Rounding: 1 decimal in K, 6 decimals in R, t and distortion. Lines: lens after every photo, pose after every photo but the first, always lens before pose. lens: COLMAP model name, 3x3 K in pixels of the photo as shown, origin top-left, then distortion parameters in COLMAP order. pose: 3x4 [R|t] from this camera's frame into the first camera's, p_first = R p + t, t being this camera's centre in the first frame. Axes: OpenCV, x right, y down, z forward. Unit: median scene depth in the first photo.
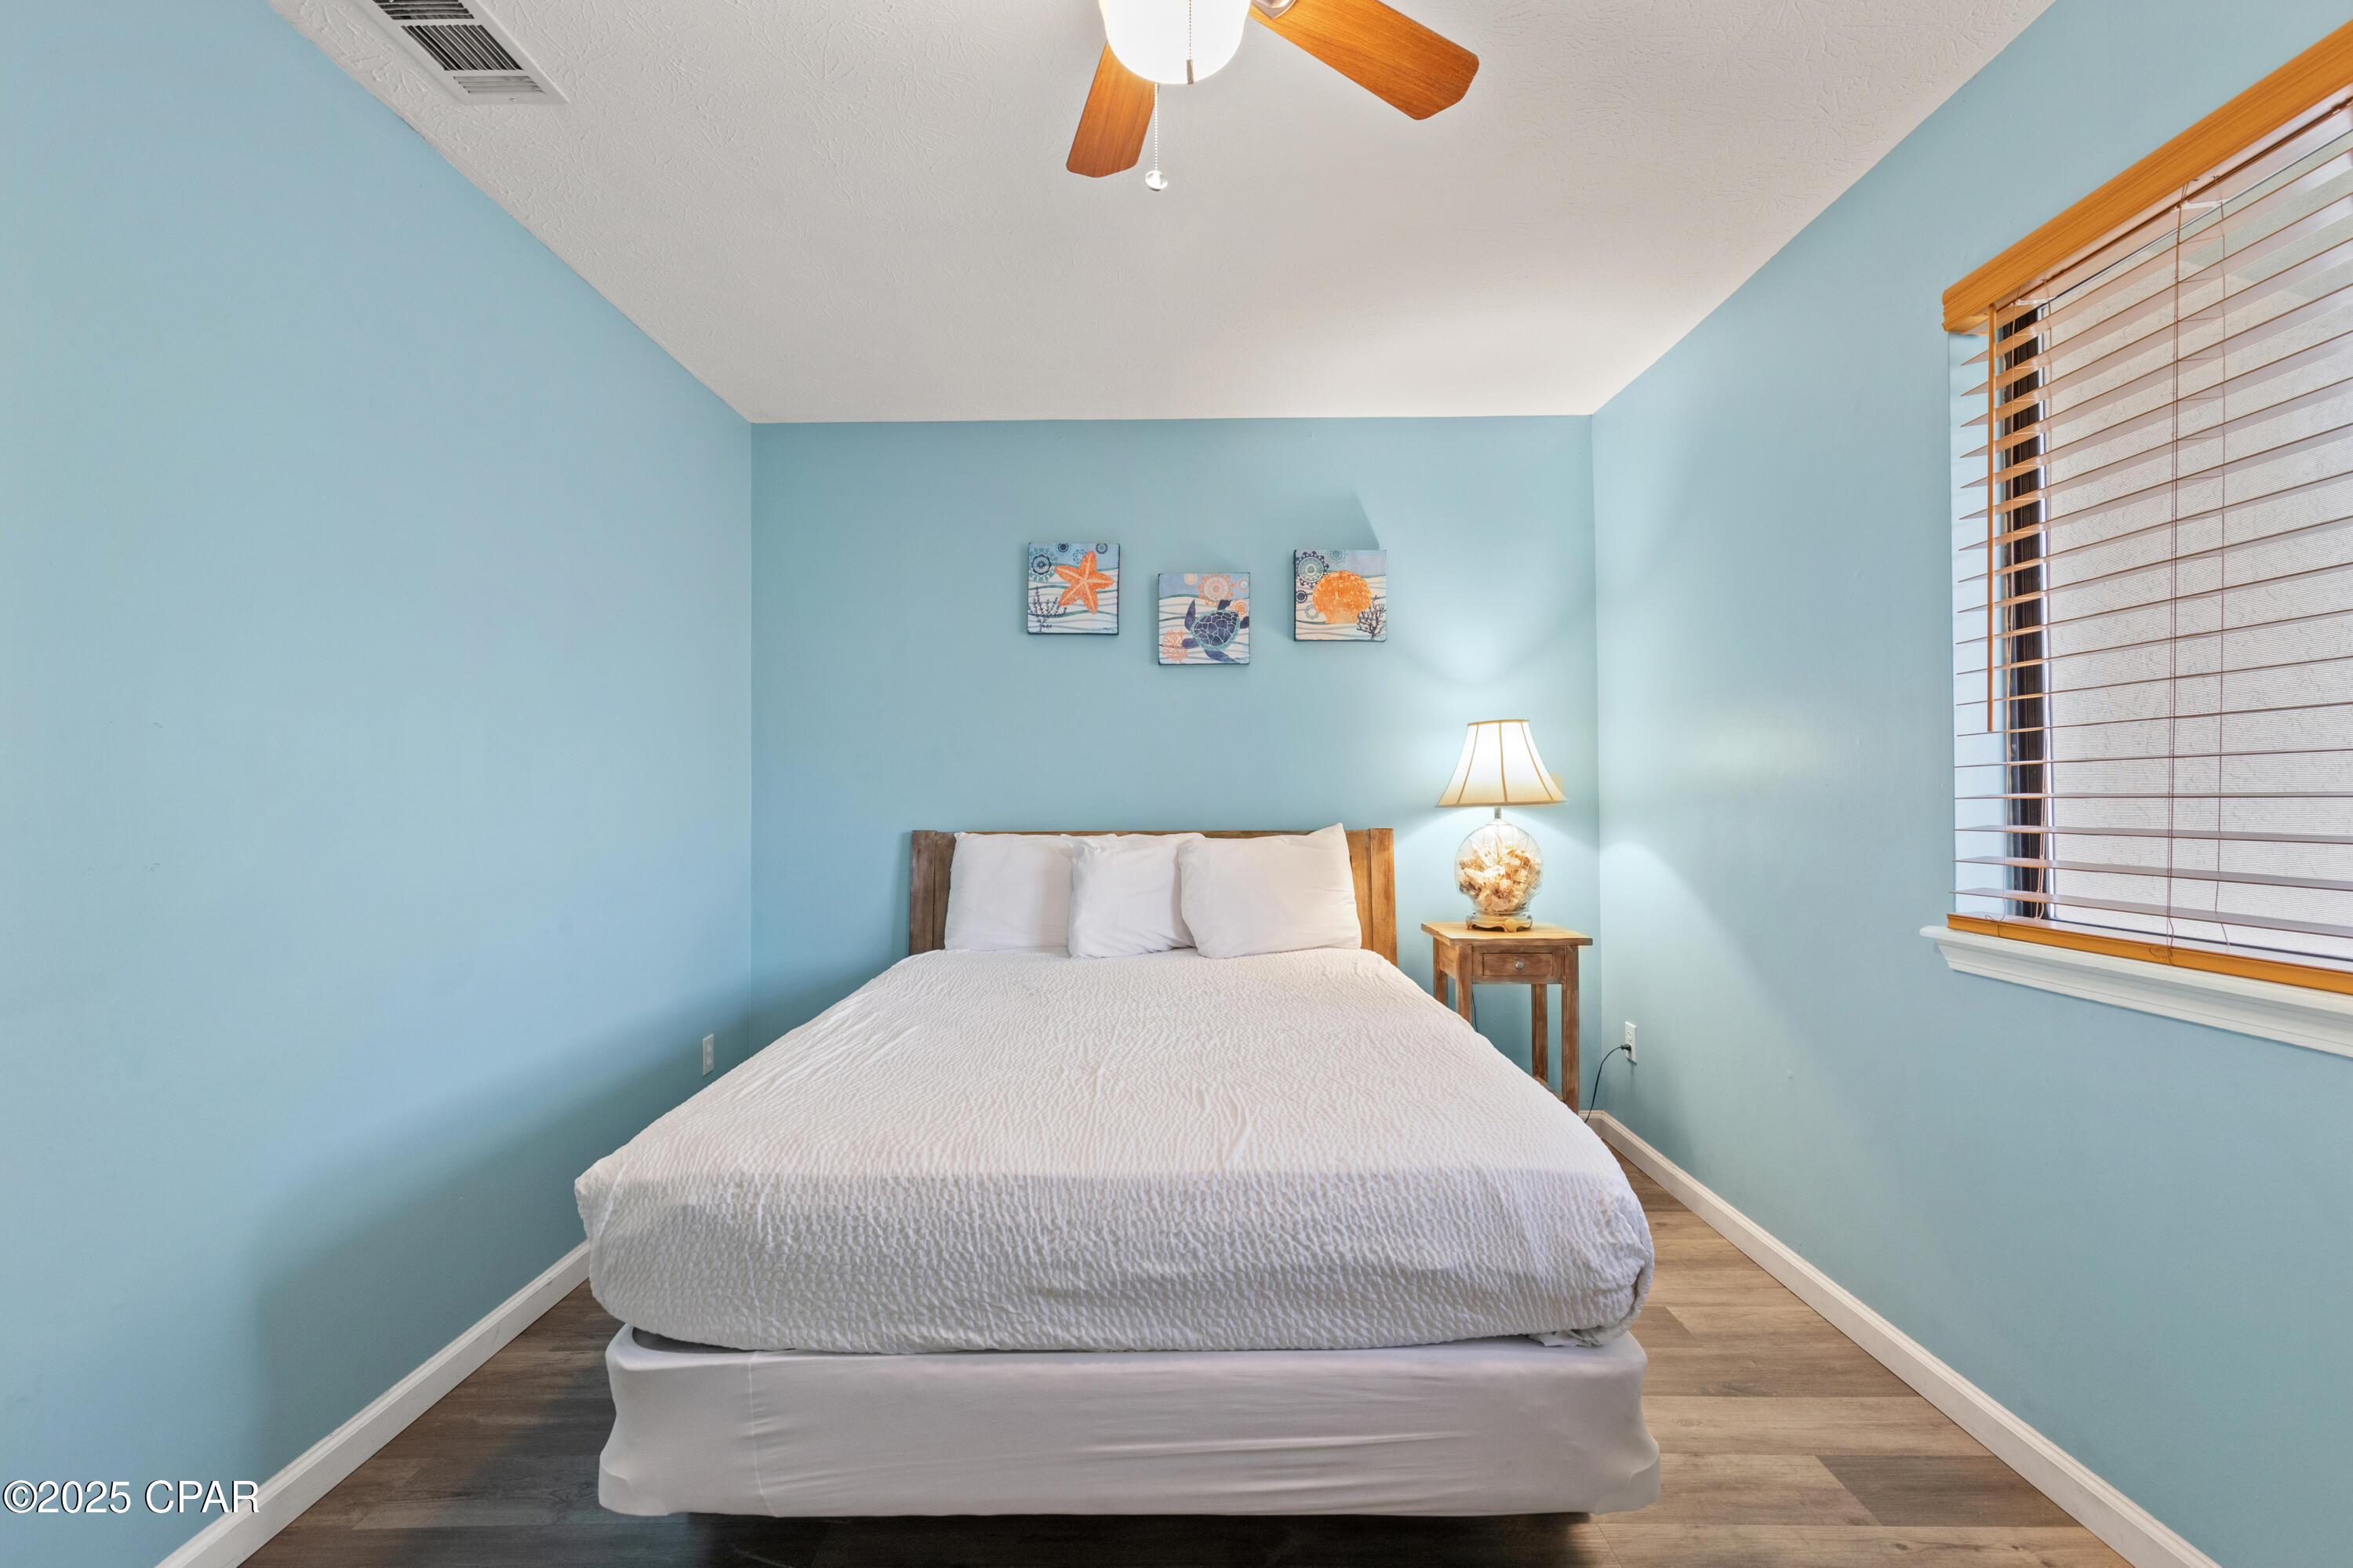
lens RADIAL K [[1069.7, 0, 1176.8], [0, 1069.7, 775.7], [0, 0, 1]] dist [0.012124, -0.002193]
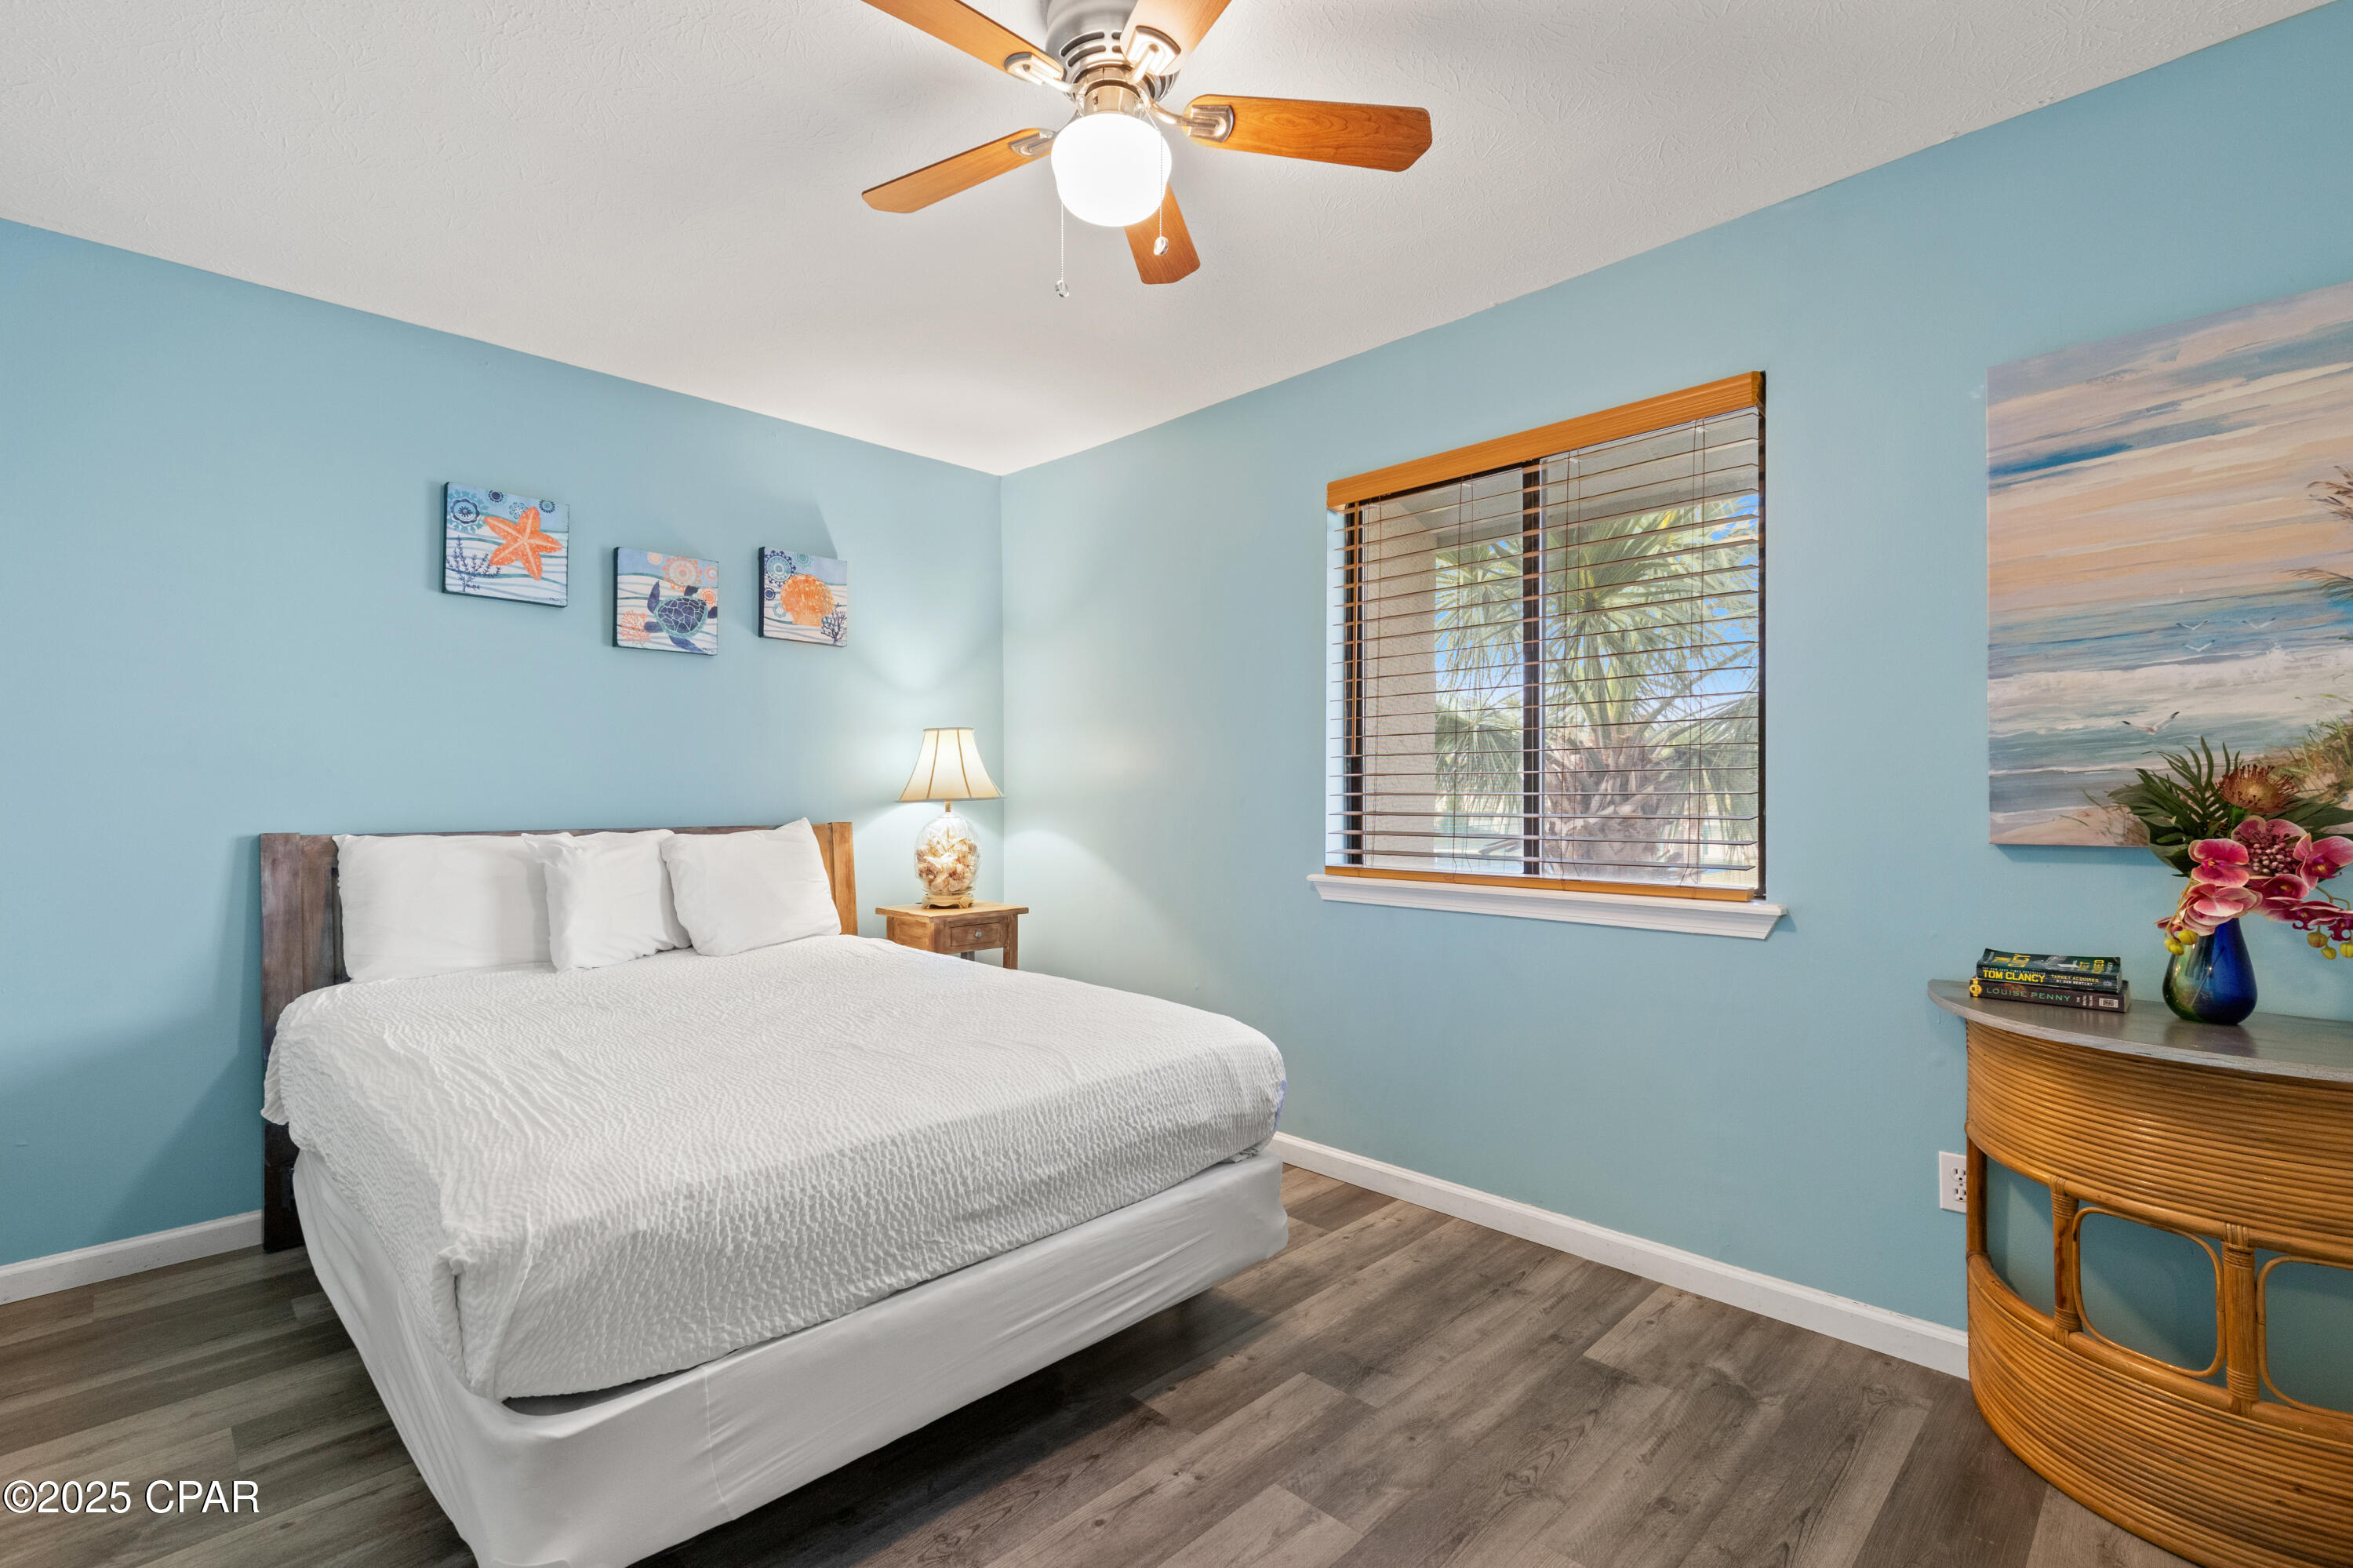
lens RADIAL K [[1069.7, 0, 1170.3], [0, 1069.7, 793.7], [0, 0, 1]] dist [0.012124, -0.002193]
pose [[0.700438, 0.004906, 0.713697, -0.376832], [-0.018115, 0.999776, 0.010906, 0.003726], [-0.713484, -0.020568, 0.700370, 0.019457]]
